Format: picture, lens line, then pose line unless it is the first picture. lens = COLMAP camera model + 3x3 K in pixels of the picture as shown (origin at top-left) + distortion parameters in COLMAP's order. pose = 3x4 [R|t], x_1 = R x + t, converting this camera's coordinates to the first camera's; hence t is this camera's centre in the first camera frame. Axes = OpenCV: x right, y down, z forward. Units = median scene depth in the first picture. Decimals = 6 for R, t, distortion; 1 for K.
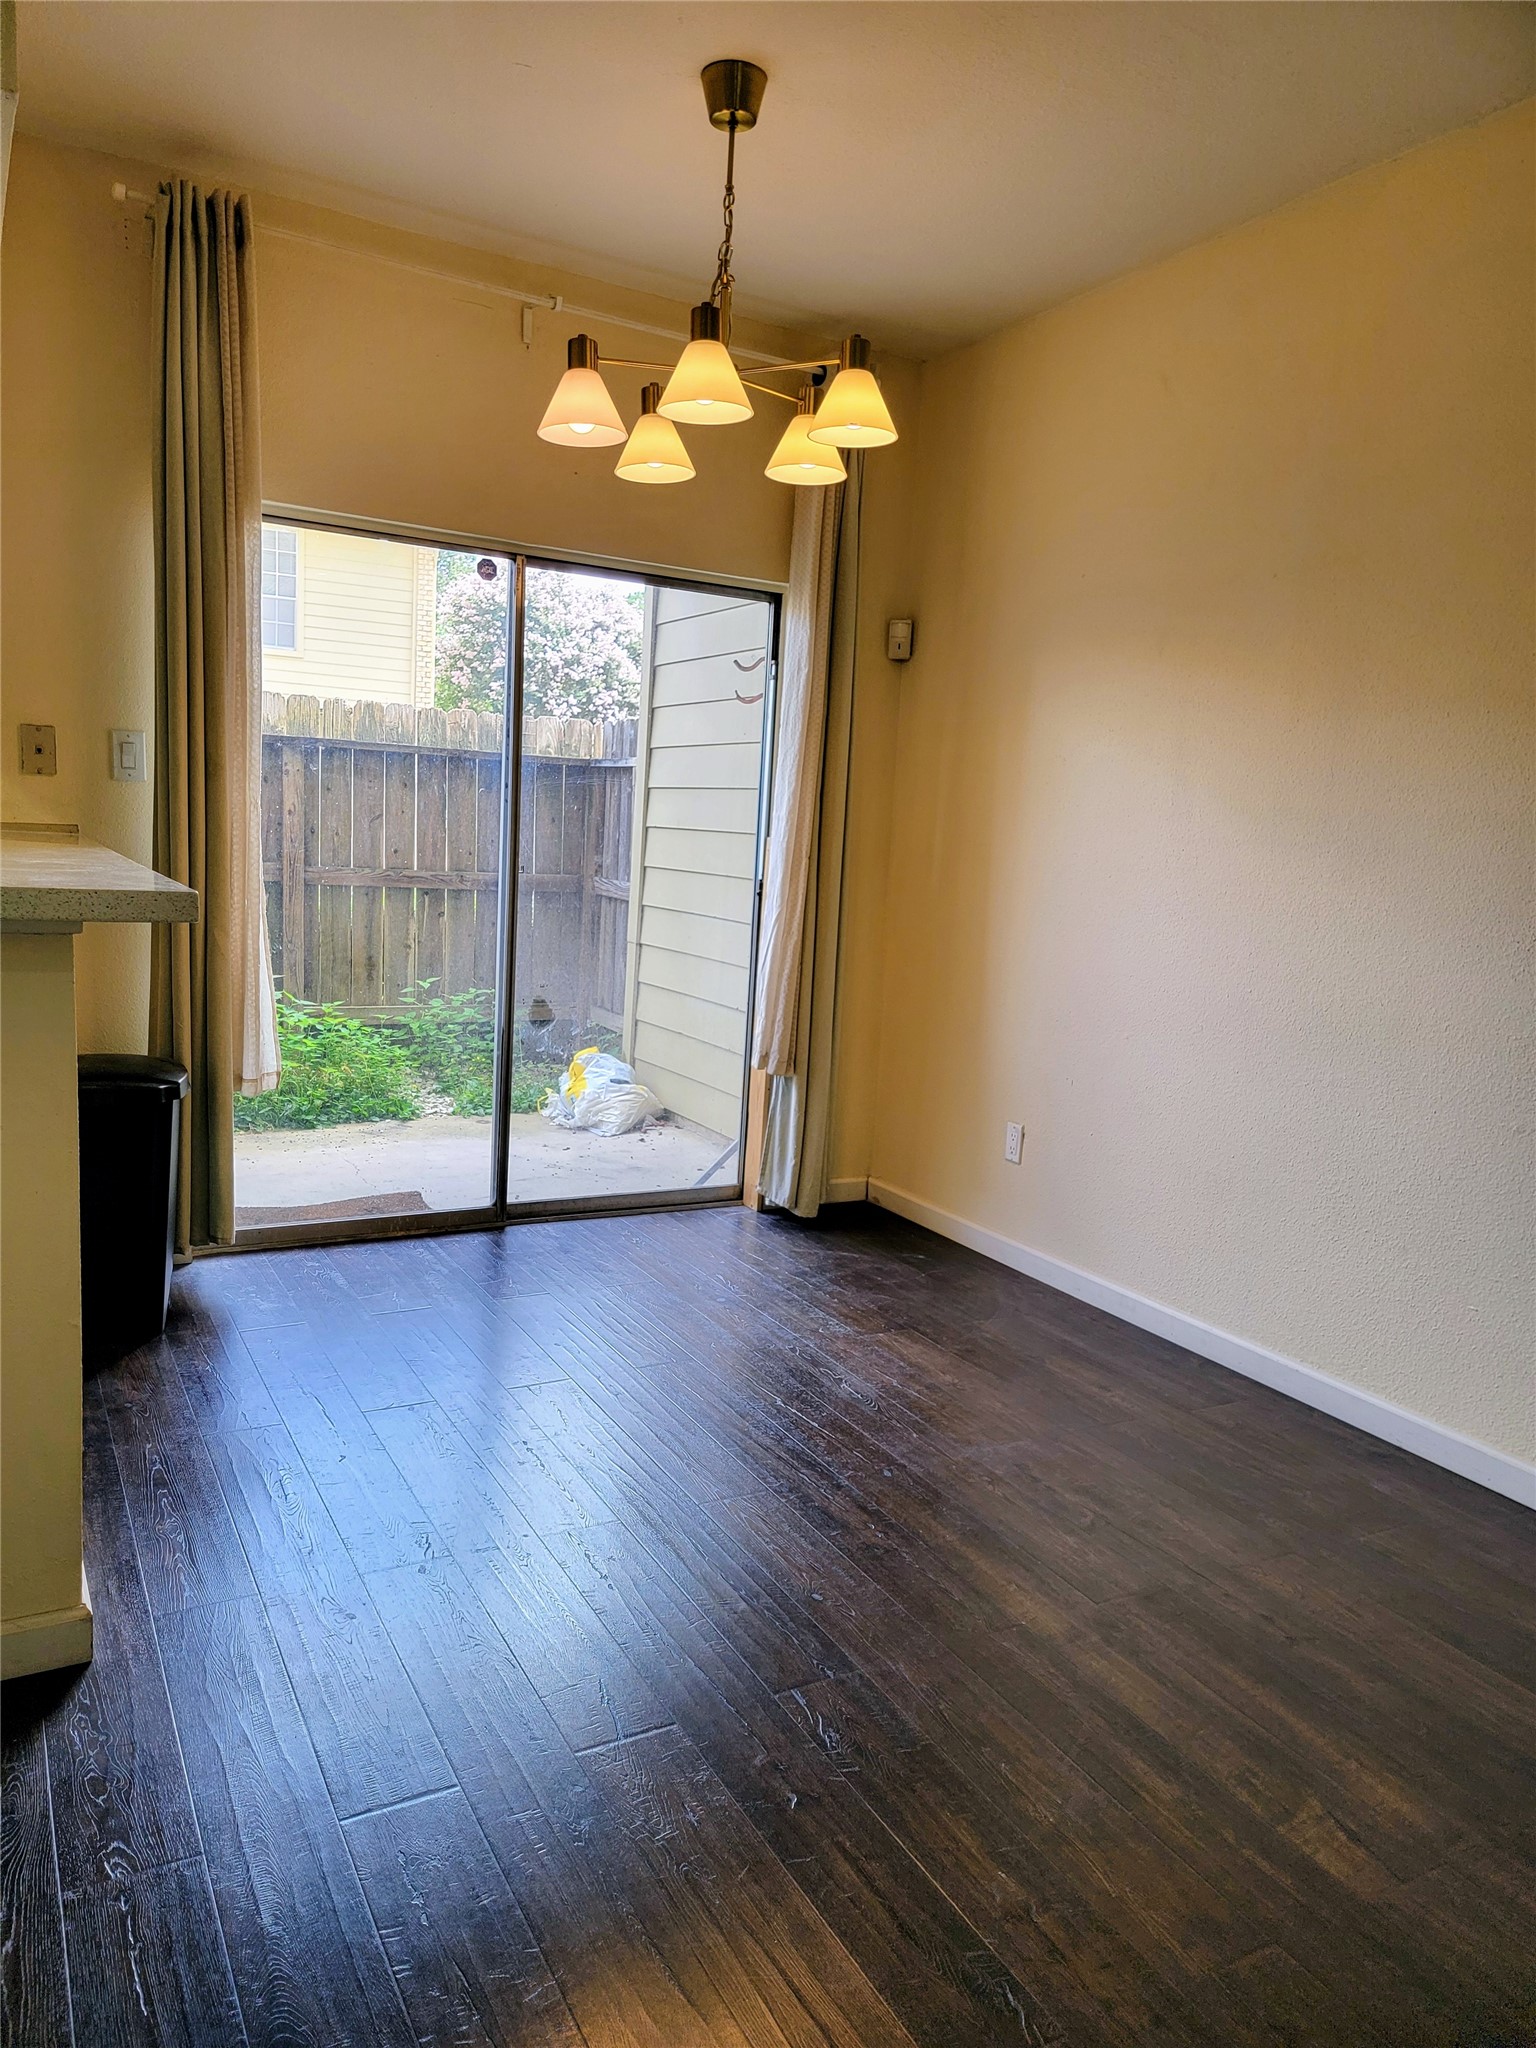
lens RADIAL K [[1397.1, 0, 778.0], [0, 1397.1, 1029.5], [0, 0, 1]] dist [0.054591, 0.000835]
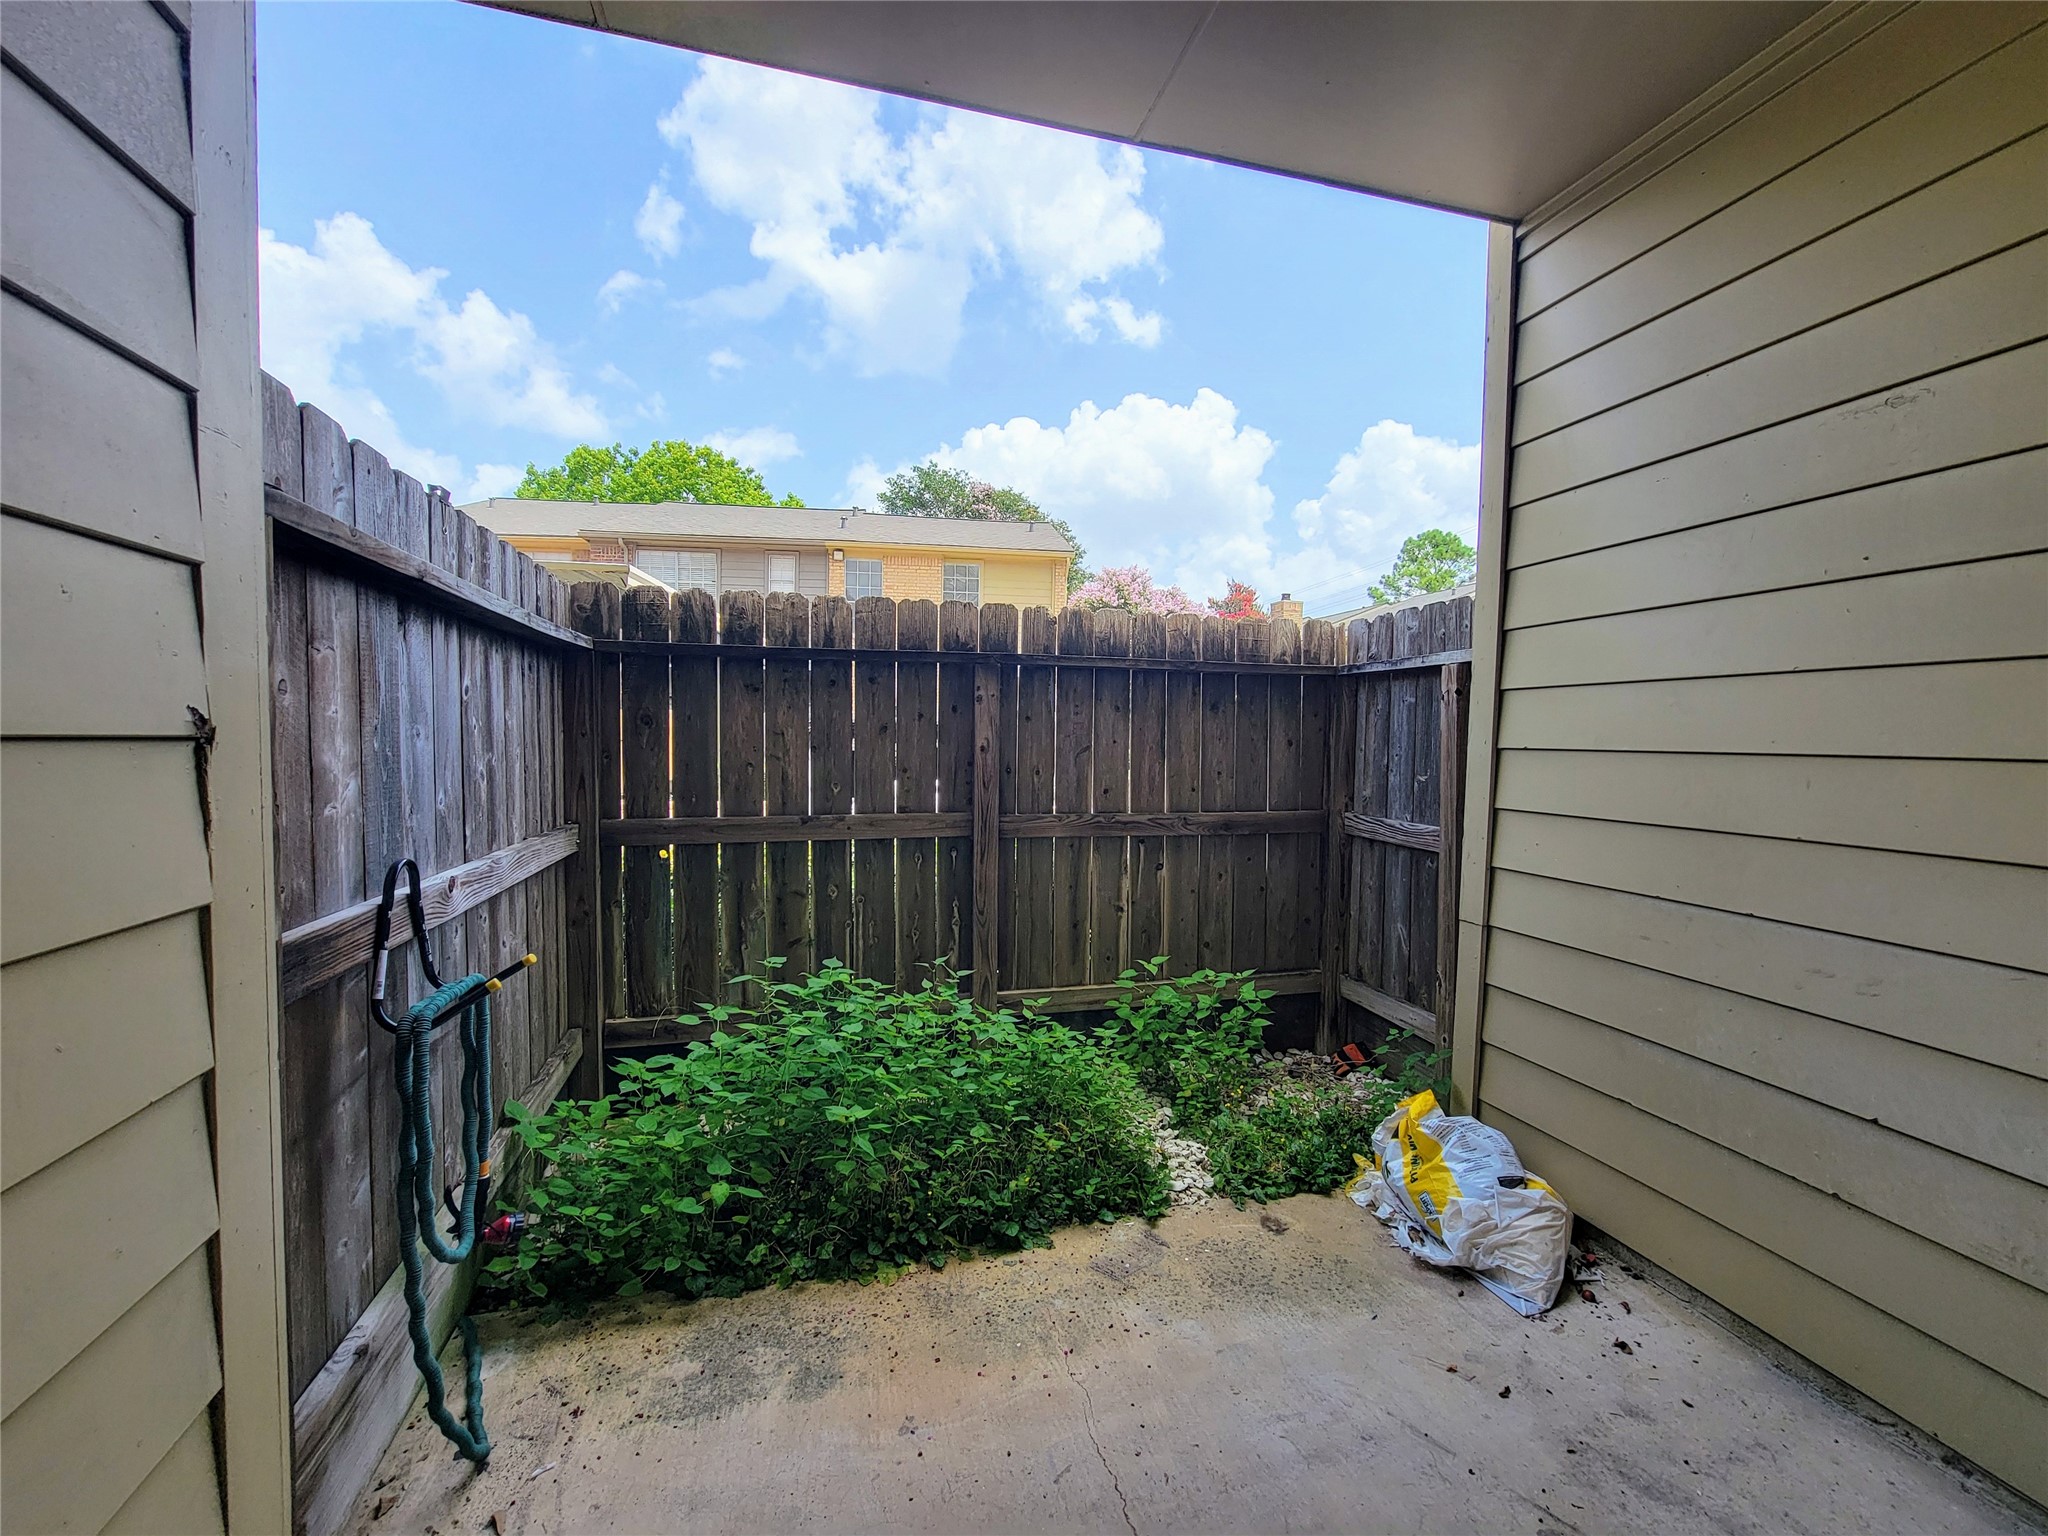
lens RADIAL K [[831.6, 0, 1021.3], [0, 831.6, 769.4], [0, 0, 1]] dist [-0.004270, -0.000144]
pose [[0.964529, -0.031601, -0.262080, -0.202365], [0.003708, 0.994333, -0.106249, -0.092756], [0.263952, 0.101509, 0.959179, 0.556026]]
